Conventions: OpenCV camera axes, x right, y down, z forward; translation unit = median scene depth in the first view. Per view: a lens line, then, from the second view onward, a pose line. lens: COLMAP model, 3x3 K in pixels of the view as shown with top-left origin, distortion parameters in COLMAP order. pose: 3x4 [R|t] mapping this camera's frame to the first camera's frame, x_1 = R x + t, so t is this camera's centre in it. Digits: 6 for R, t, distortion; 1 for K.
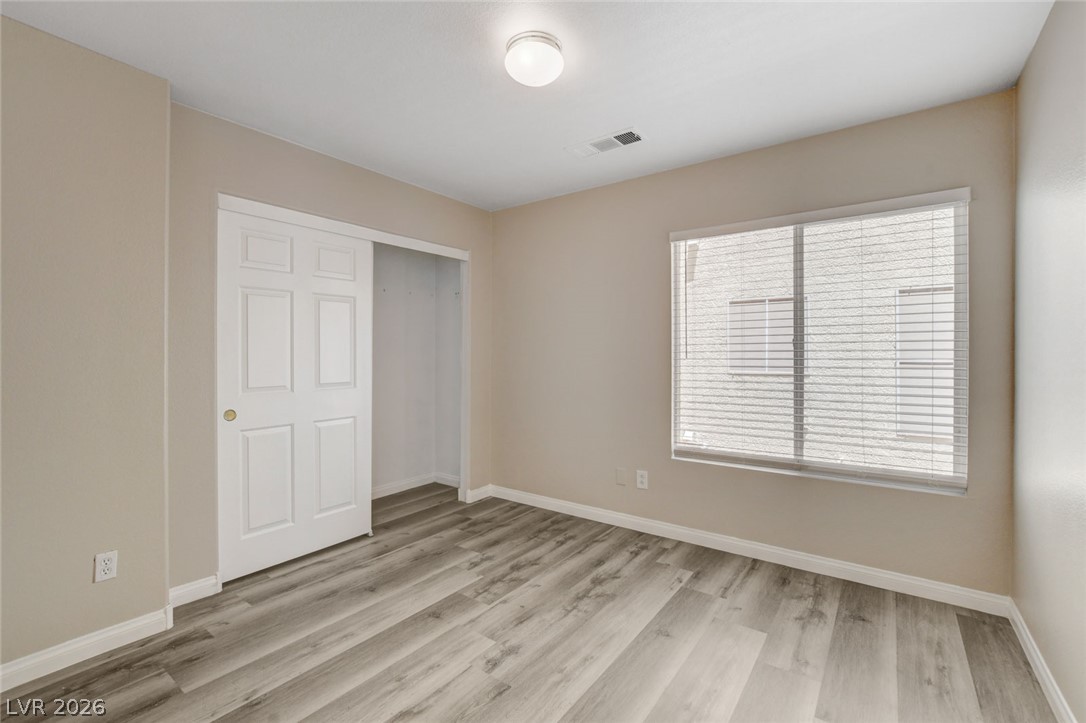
lens RADIAL K [[477.4, 0, 541.2], [0, 477.4, 355.9], [0, 0, 1]] dist [-0.023033, 0.004691]
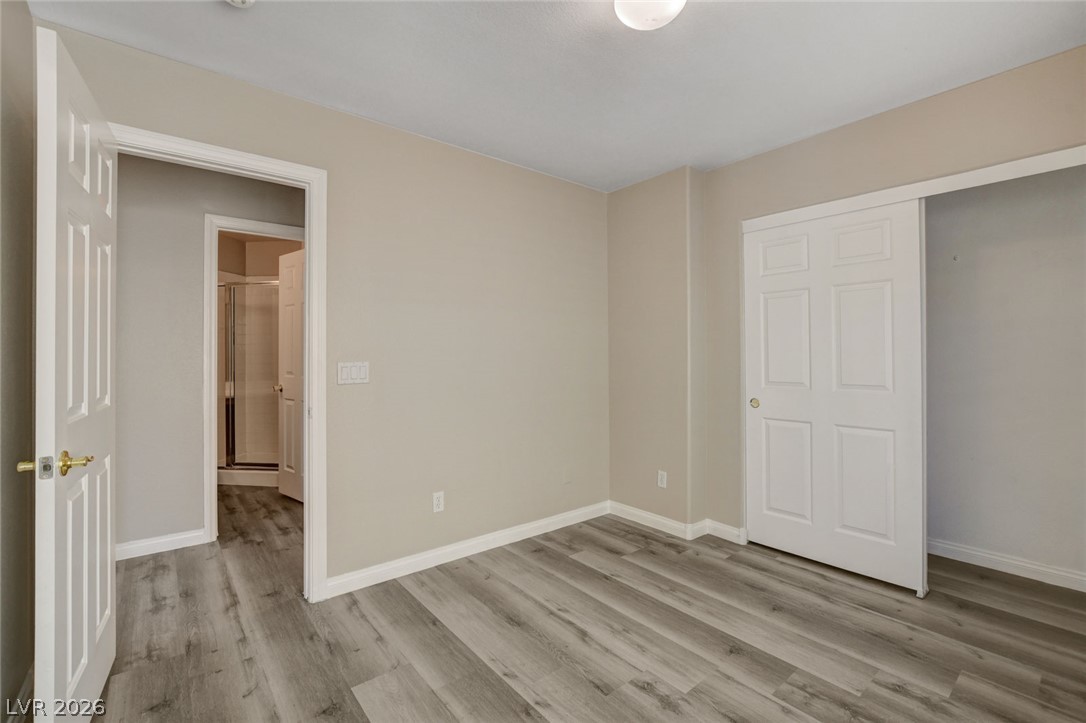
lens RADIAL K [[477.4, 0, 540.4], [0, 477.4, 355.4], [0, 0, 1]] dist [-0.023033, 0.004691]
pose [[-0.250603, 0.006932, -0.968065, 0.639647], [-0.001174, 0.999971, 0.007464, -0.002674], [0.968089, 0.003007, -0.250588, 0.787688]]
